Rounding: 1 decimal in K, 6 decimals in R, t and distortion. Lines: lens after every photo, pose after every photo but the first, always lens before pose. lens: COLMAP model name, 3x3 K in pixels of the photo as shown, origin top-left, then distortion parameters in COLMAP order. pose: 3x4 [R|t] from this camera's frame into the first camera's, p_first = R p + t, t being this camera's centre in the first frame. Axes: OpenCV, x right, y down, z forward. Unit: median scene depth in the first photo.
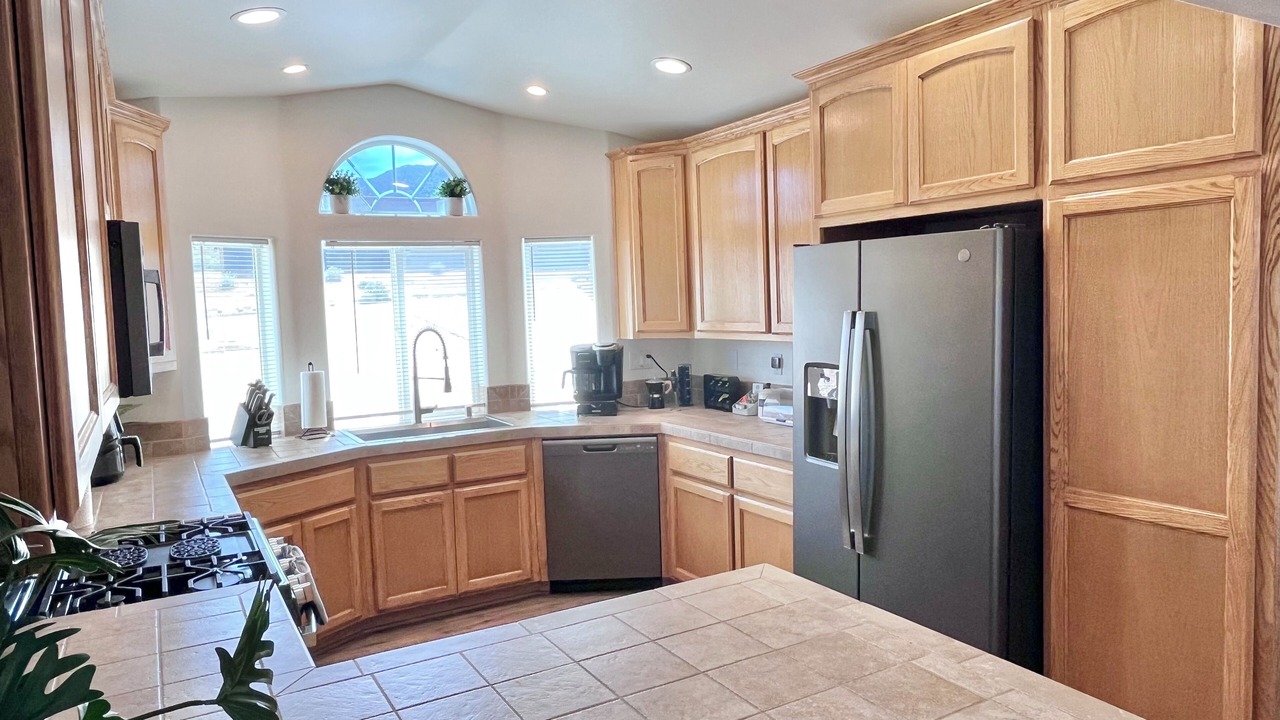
lens RADIAL K [[837.8, 0, 640.0], [0, 837.8, 360.0], [0, 0, 1]] dist [0.003335, 0.000083]
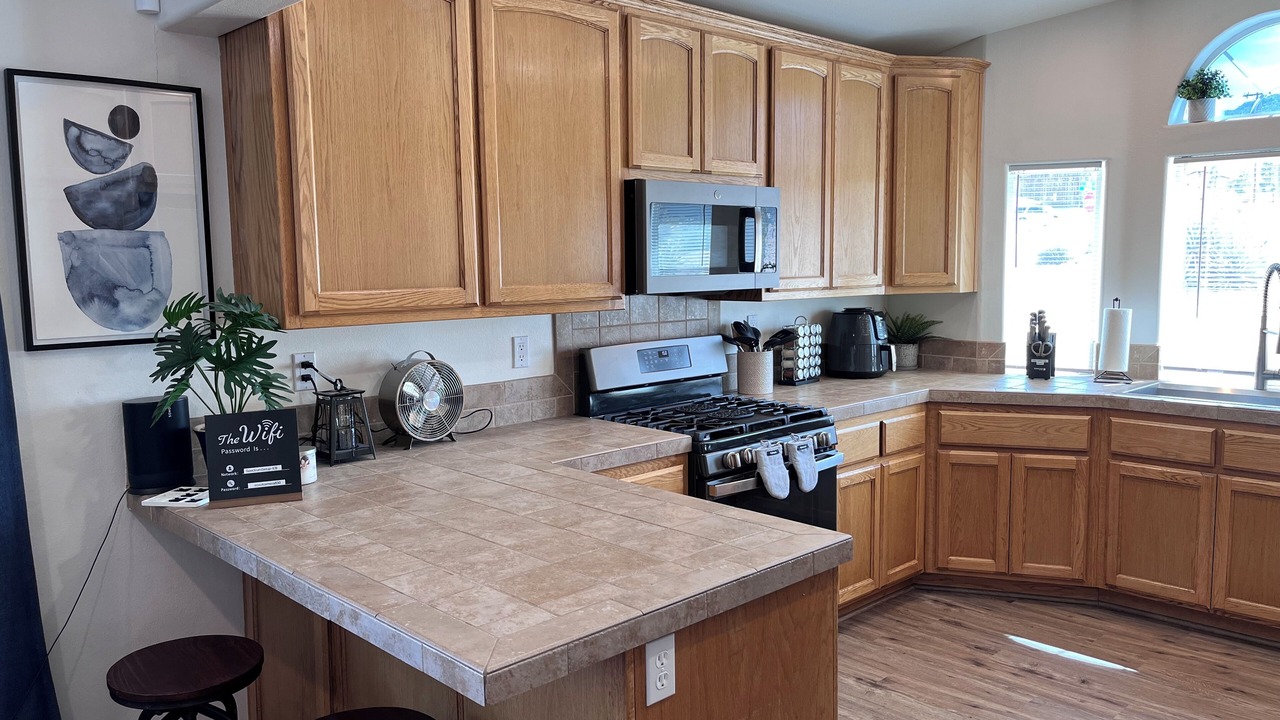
lens RADIAL K [[974.7, 0, 640.0], [0, 974.7, 360.0], [0, 0, 1]] dist [0.066184, -0.069526]
pose [[0.230508, 0.132600, -0.963993, 0.491111], [-0.068398, 0.990429, 0.119881, -0.021885], [0.970664, 0.038302, 0.237371, 0.246434]]
